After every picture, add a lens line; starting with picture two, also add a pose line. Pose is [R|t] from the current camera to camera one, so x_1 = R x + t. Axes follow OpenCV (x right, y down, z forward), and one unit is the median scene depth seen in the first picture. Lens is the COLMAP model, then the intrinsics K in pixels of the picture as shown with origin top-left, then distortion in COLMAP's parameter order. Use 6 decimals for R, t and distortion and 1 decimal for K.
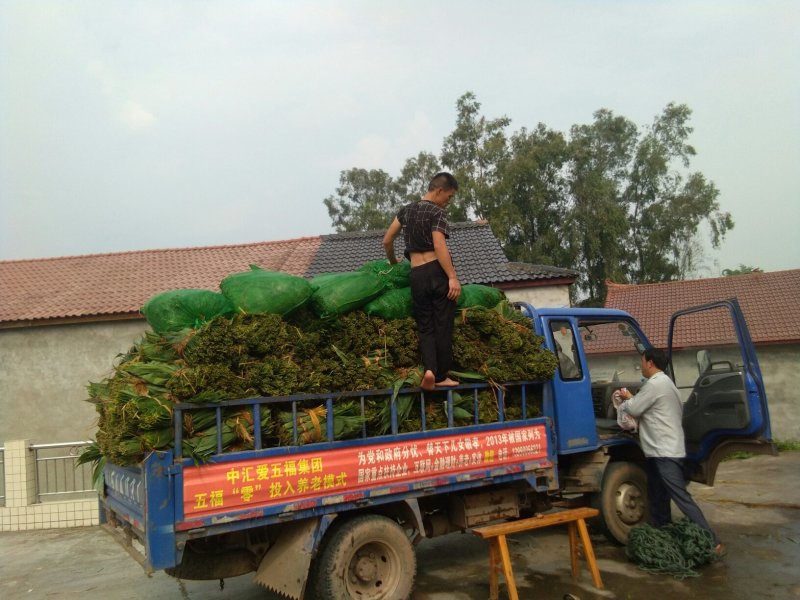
lens RADIAL K [[637.4, 0, 406.0], [0, 637.4, 307.6], [0, 0, 1]] dist [0.061507, -0.060883]
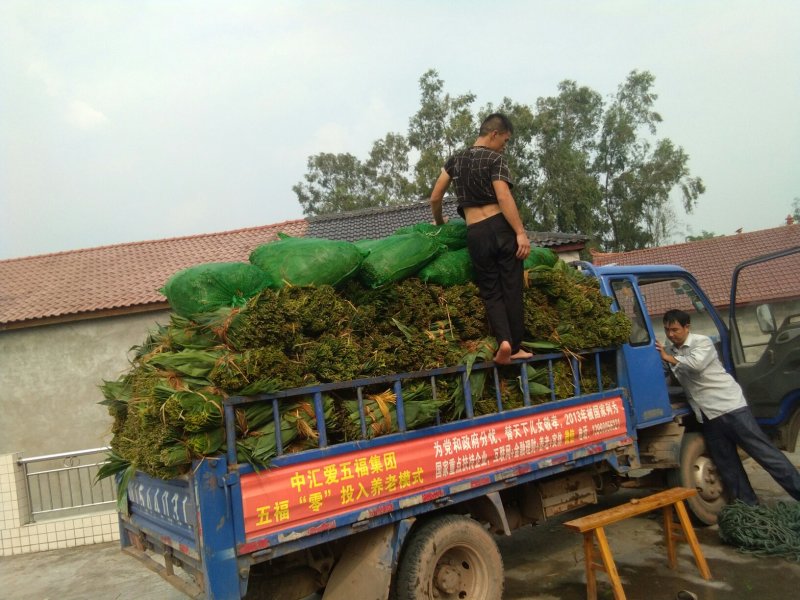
lens RADIAL K [[637.4, 0, 396.3], [0, 637.4, 295.5], [0, 0, 1]] dist [0.061507, -0.060883]
pose [[0.997507, -0.061968, 0.033771, -0.114021], [0.061841, 0.998075, 0.004788, 0.020808], [-0.034003, -0.002688, 0.999418, 0.129279]]
